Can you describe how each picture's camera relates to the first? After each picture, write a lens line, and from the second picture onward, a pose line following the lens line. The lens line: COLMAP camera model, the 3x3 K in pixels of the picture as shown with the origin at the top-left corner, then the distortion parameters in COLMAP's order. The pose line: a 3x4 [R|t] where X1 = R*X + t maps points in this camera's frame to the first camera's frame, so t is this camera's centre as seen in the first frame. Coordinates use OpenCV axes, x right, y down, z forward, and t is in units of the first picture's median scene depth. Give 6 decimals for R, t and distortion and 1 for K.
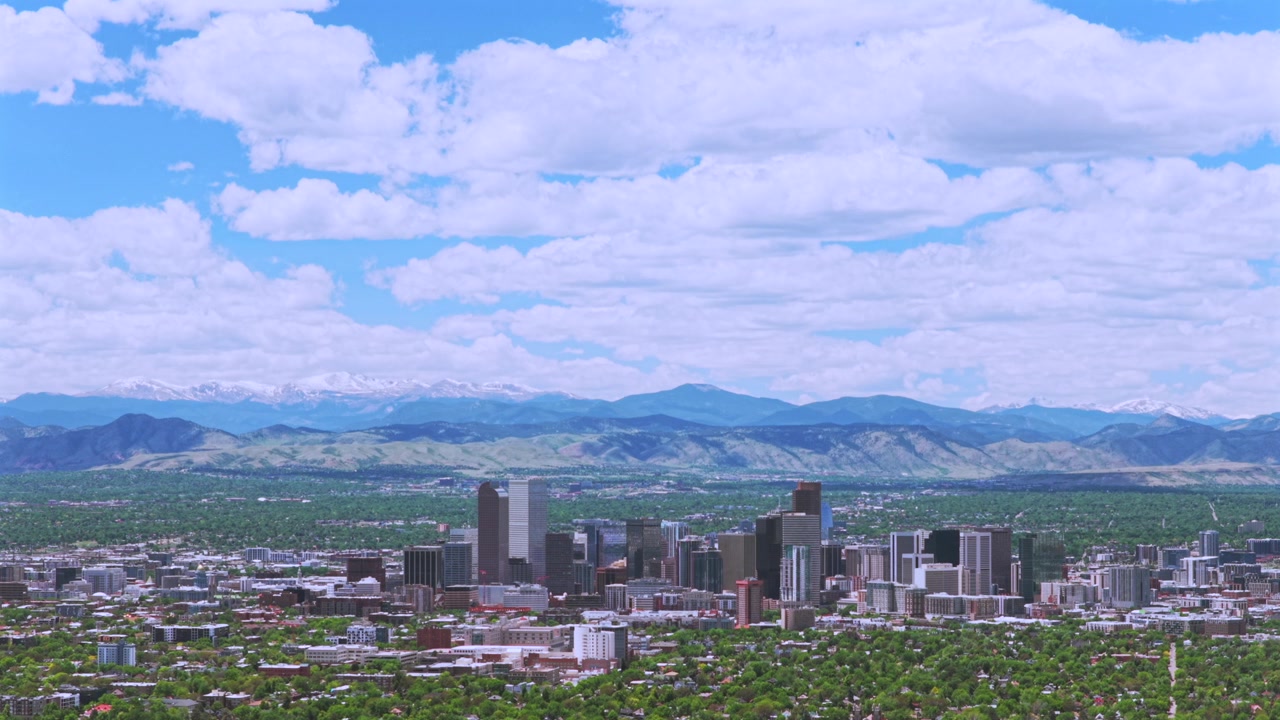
lens RADIAL K [[2872.7, 0, 640.0], [0, 2872.7, 360.0], [0, 0, 1]] dist [-0.227004, 1.075145]
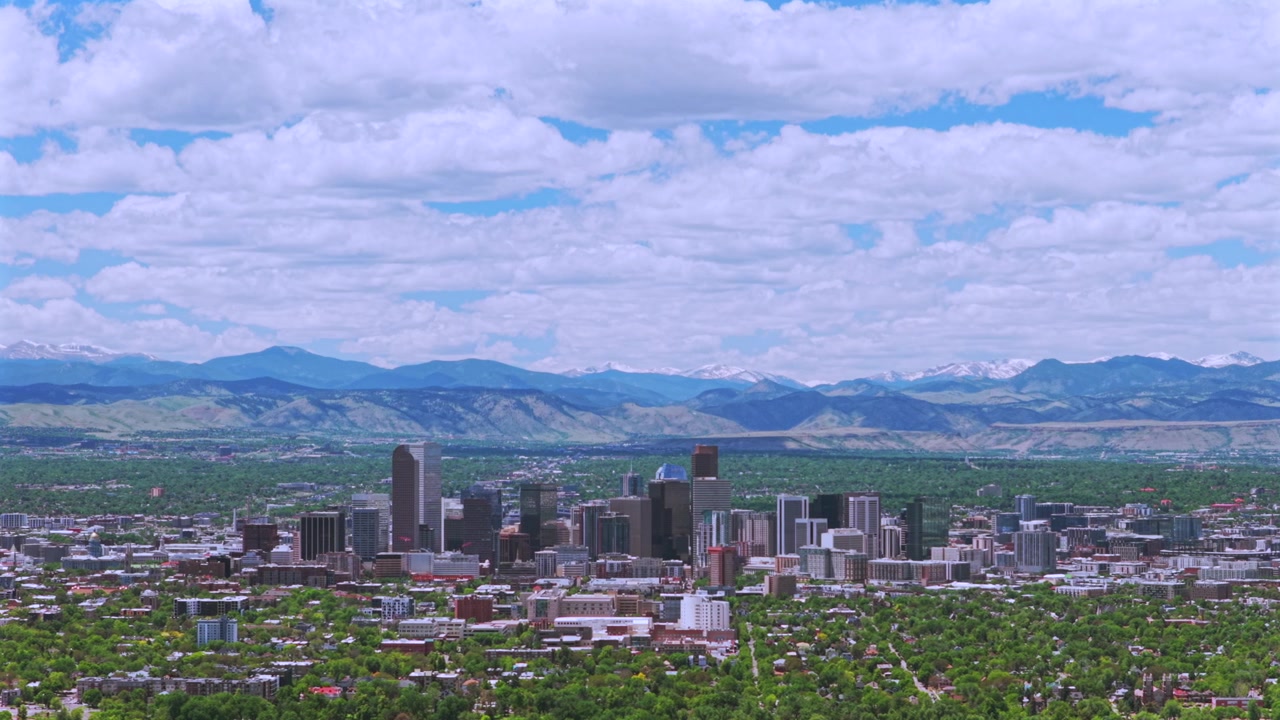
lens RADIAL K [[2872.7, 0, 640.0], [0, 2872.7, 360.0], [0, 0, 1]] dist [-0.227004, 1.075145]
pose [[0.988019, 0.005243, 0.154244, -0.037019], [-0.007192, 0.999901, 0.012081, 0.000539], [-0.154166, -0.013046, 0.987959, 0.011552]]
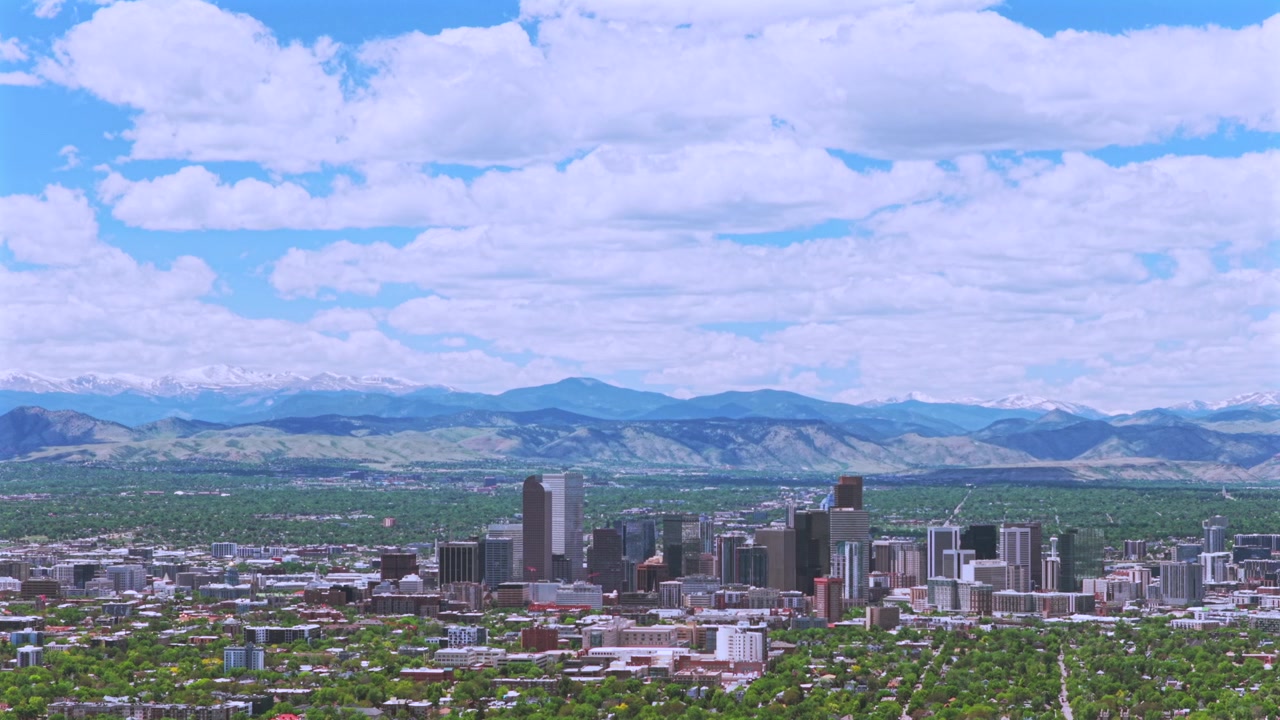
lens RADIAL K [[2872.7, 0, 640.0], [0, 2872.7, 360.0], [0, 0, 1]] dist [-0.227004, 1.075145]
pose [[0.998921, 0.003321, 0.046326, -0.018681], [-0.003417, 0.999992, 0.002000, 0.000409], [-0.046319, -0.002156, 0.998924, 0.009352]]
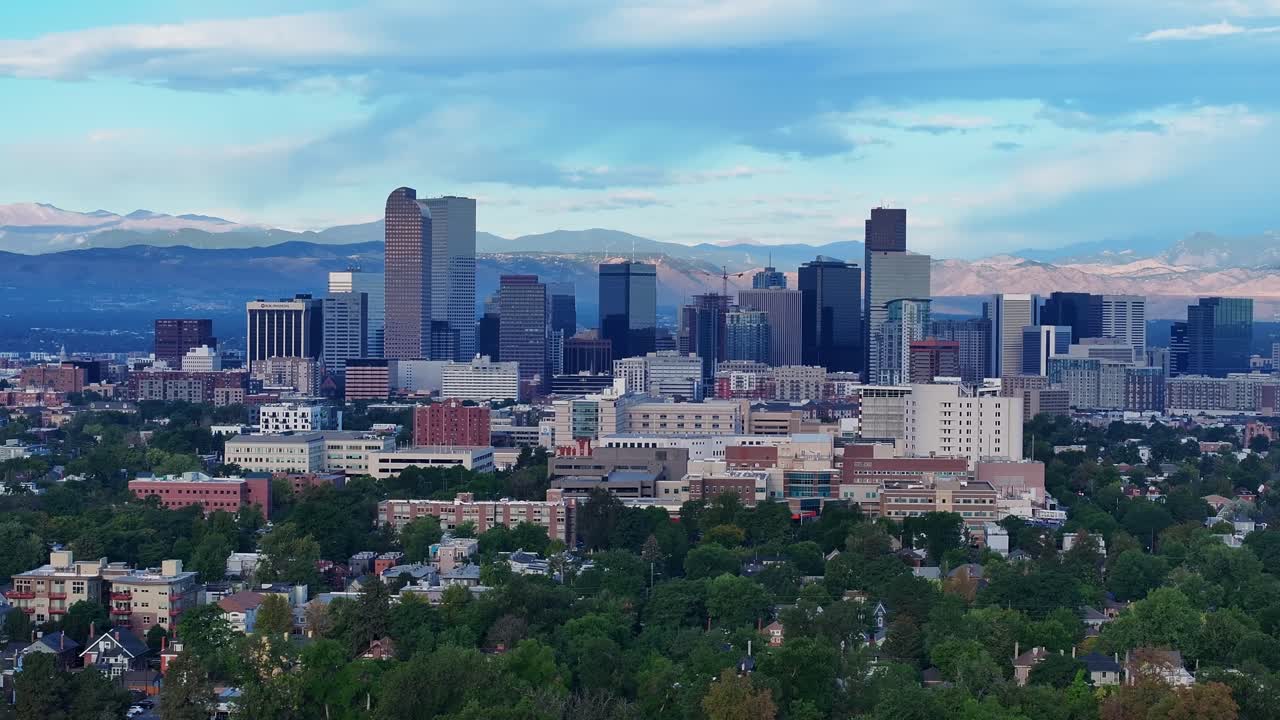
lens RADIAL K [[2872.7, 0, 640.0], [0, 2872.7, 360.0], [0, 0, 1]] dist [-0.227004, 1.075145]
pose [[0.993945, 0.007091, 0.109652, -0.020780], [-0.013013, 0.998489, 0.053387, 0.013795], [-0.109108, -0.054491, 0.992535, 0.121781]]
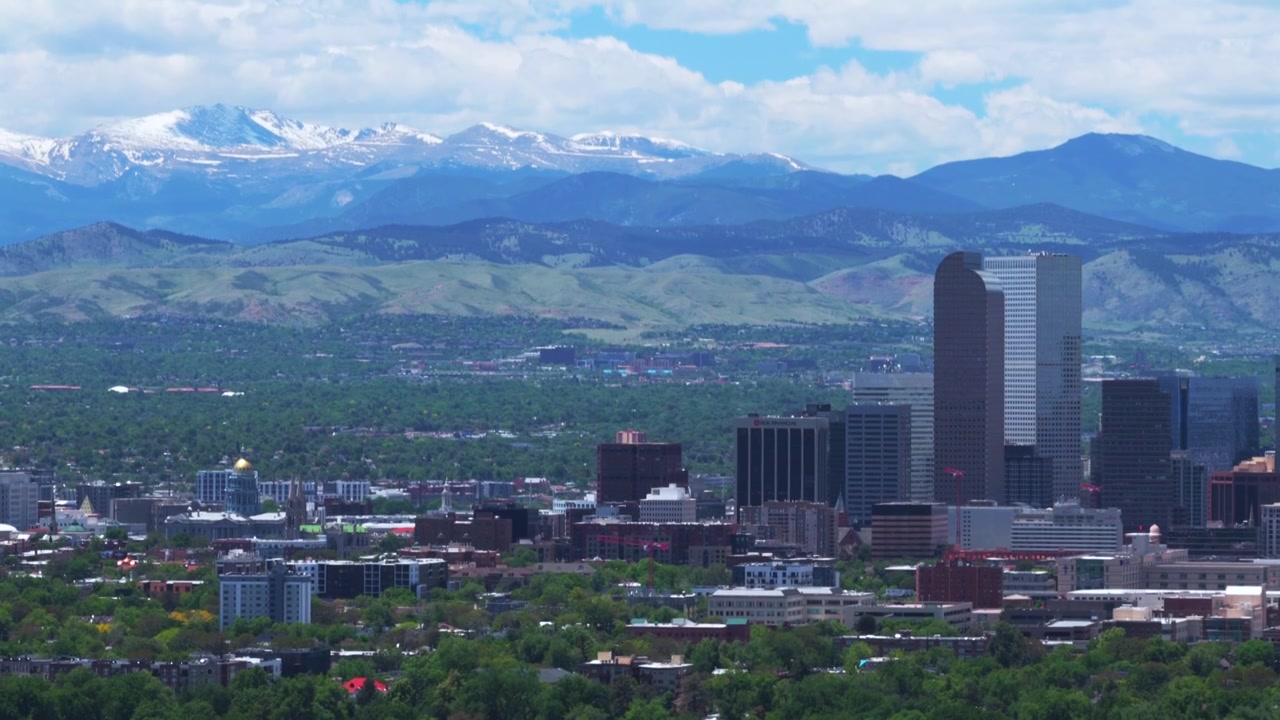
lens RADIAL K [[7156.4, 0, 655.6], [0, 7156.4, 359.8], [0, 0, 1]] dist [0.439645, 19.493897]
pose [[0.999239, 0.003728, -0.038832, -0.017009], [-0.002249, 0.999274, 0.038042, 0.005765], [0.038946, -0.037926, 0.998521, -0.004456]]
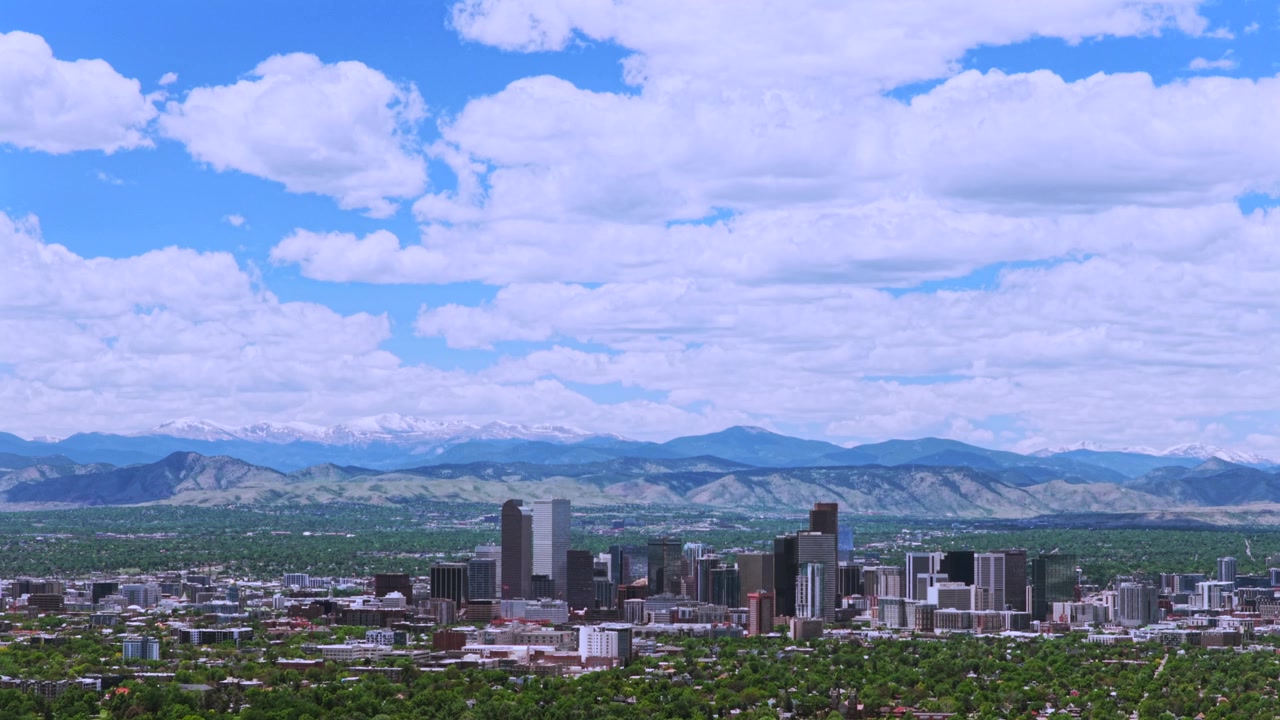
lens RADIAL K [[2872.7, 0, 640.0], [0, 2872.7, 360.0], [0, 0, 1]] dist [-0.227004, 1.075145]
pose [[0.999828, 0.003342, -0.018254, 0.003542], [-0.003622, 0.999876, -0.015322, 0.002384], [0.018200, 0.015385, 0.999716, -0.008685]]
